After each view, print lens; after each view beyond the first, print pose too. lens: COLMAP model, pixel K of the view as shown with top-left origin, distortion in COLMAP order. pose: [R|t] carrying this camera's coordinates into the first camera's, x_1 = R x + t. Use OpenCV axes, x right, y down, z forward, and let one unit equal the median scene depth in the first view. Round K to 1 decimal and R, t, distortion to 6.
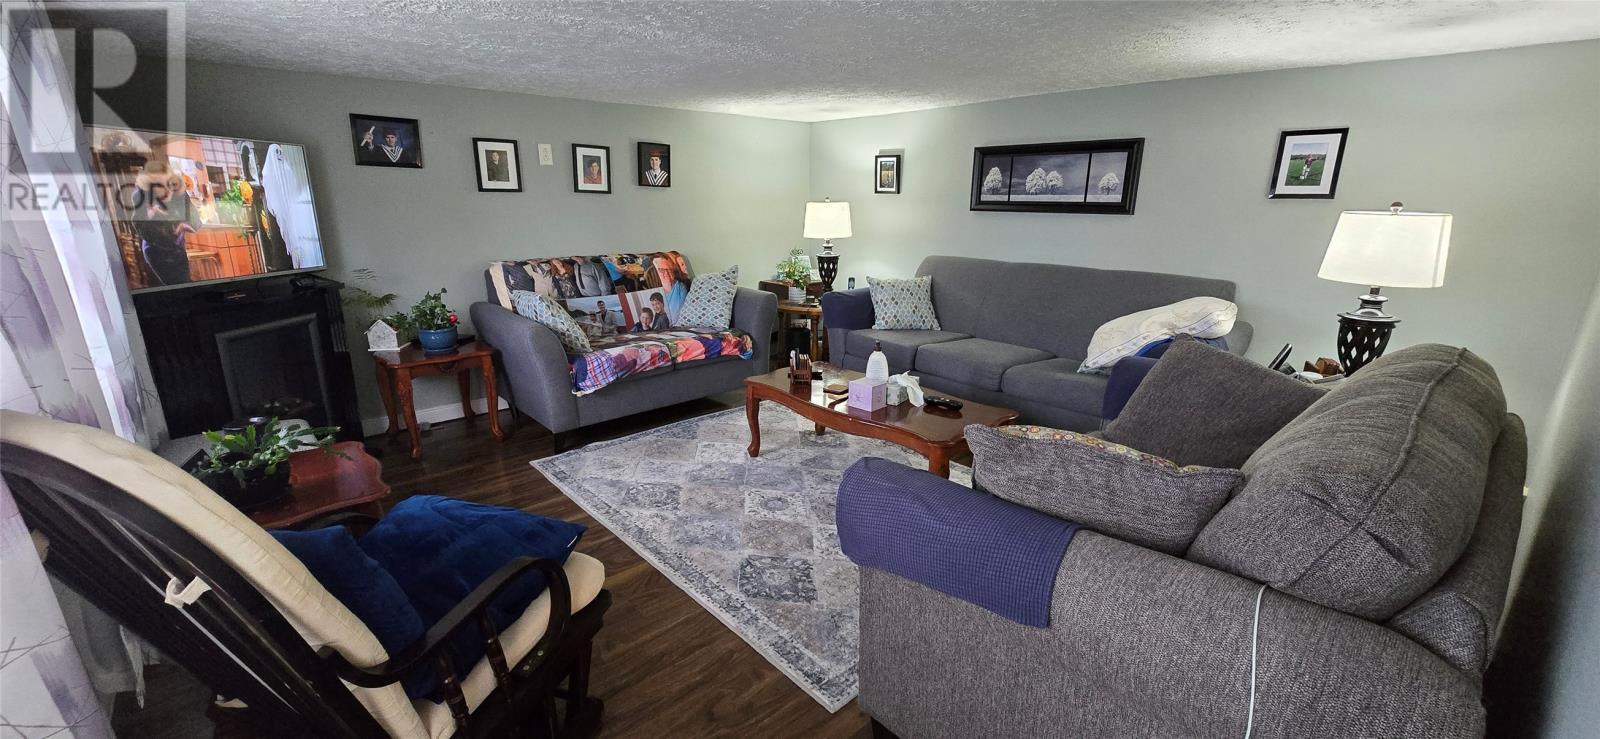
lens RADIAL K [[650.1, 0, 808.5], [0, 650.1, 373.1], [0, 0, 1]] dist [-0.000223, 0.000894]
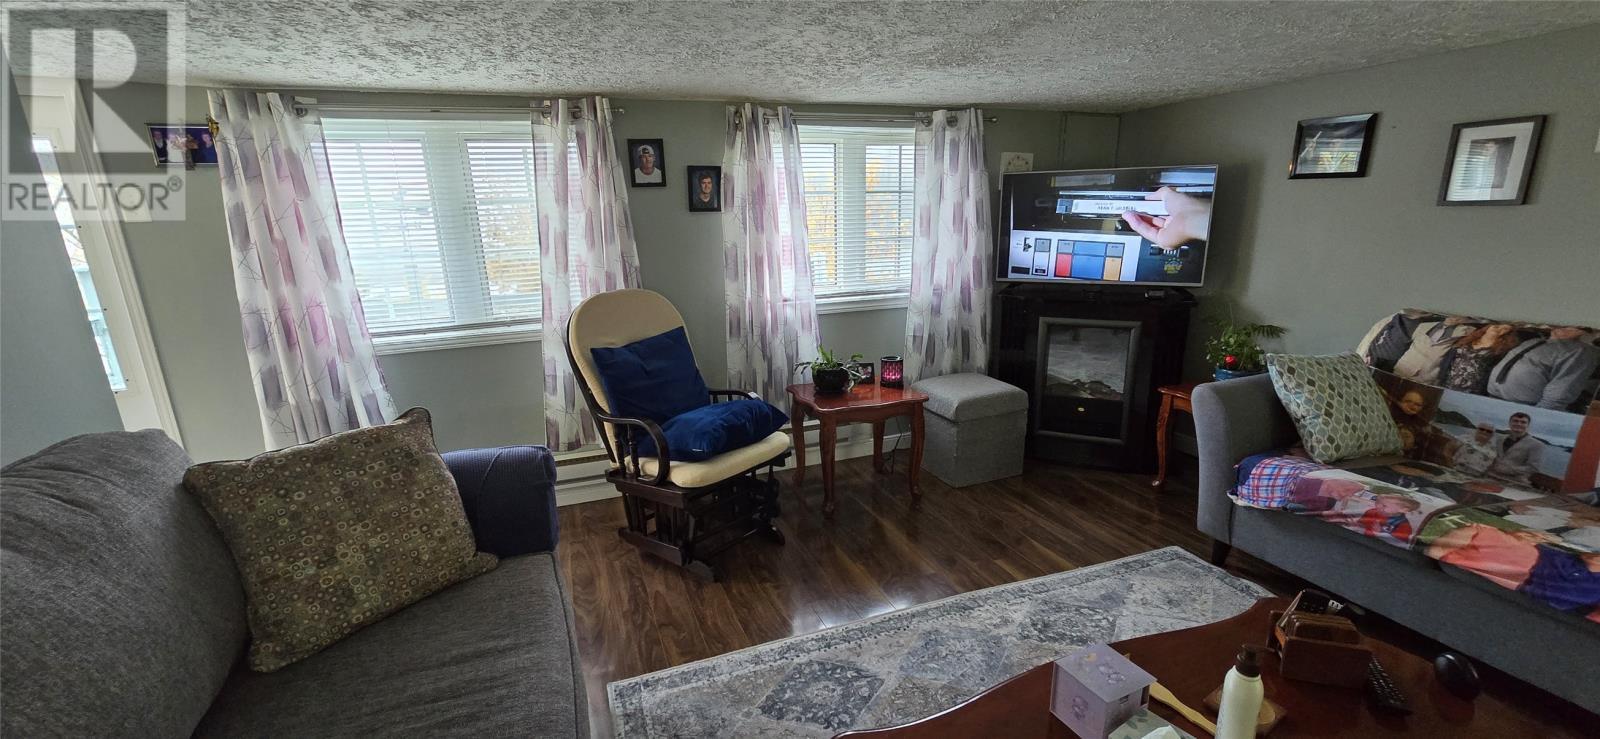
lens RADIAL K [[650.1, 0, 803.1], [0, 650.1, 377.1], [0, 0, 1]] dist [-0.000223, 0.000894]
pose [[-0.357704, 0.227554, -0.905686, 0.387622], [-0.228469, 0.919057, 0.321149, -0.193701], [0.905455, 0.321798, -0.276761, 0.687734]]
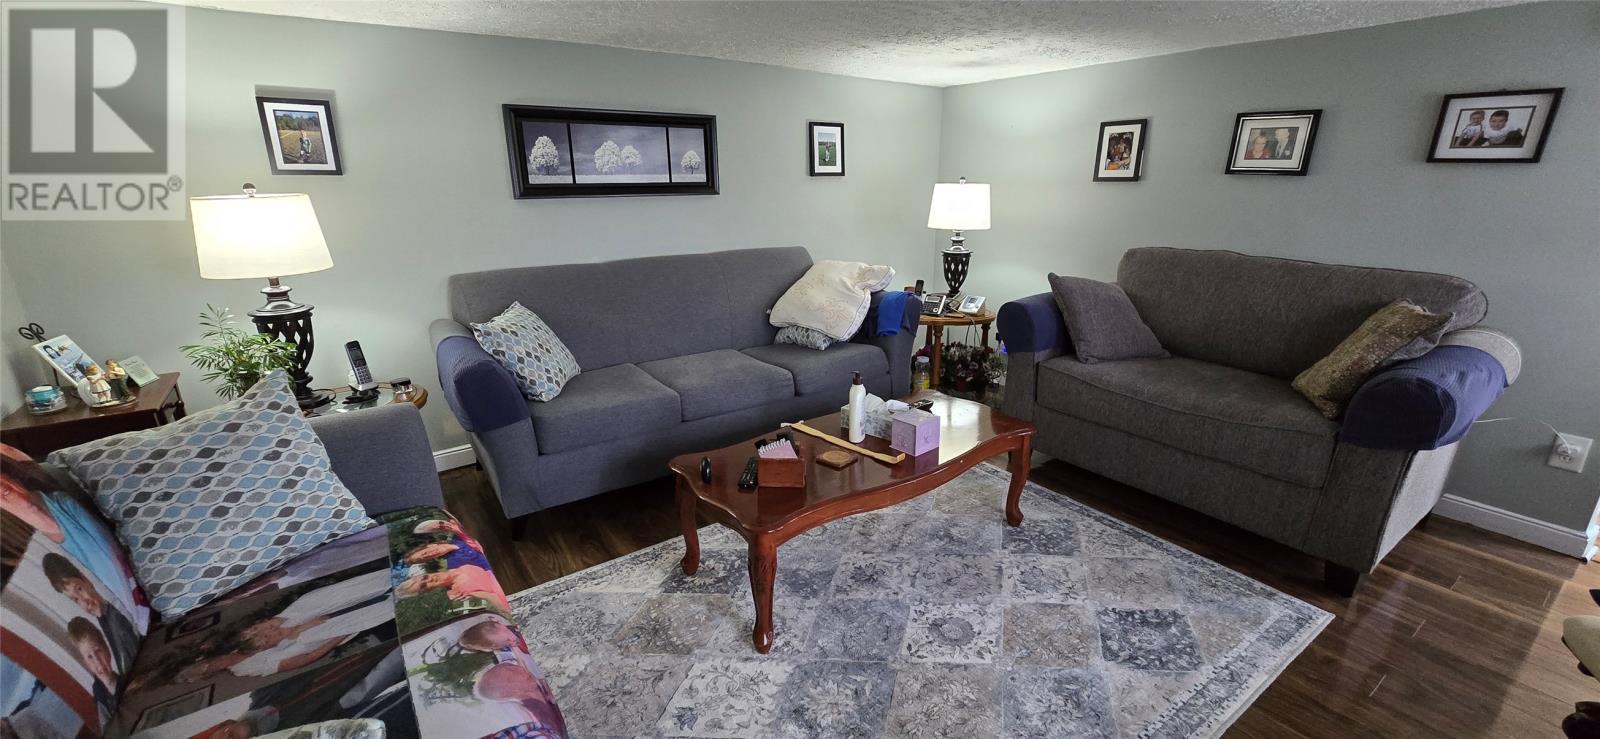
lens RADIAL K [[650.1, 0, 799.3], [0, 650.1, 371.5], [0, 0, 1]] dist [-0.000223, 0.000894]
pose [[0.111758, -0.286464, 0.951551, -0.497302], [0.274515, 0.929188, 0.247491, -0.202524], [-0.955066, 0.233556, 0.182483, 0.759680]]
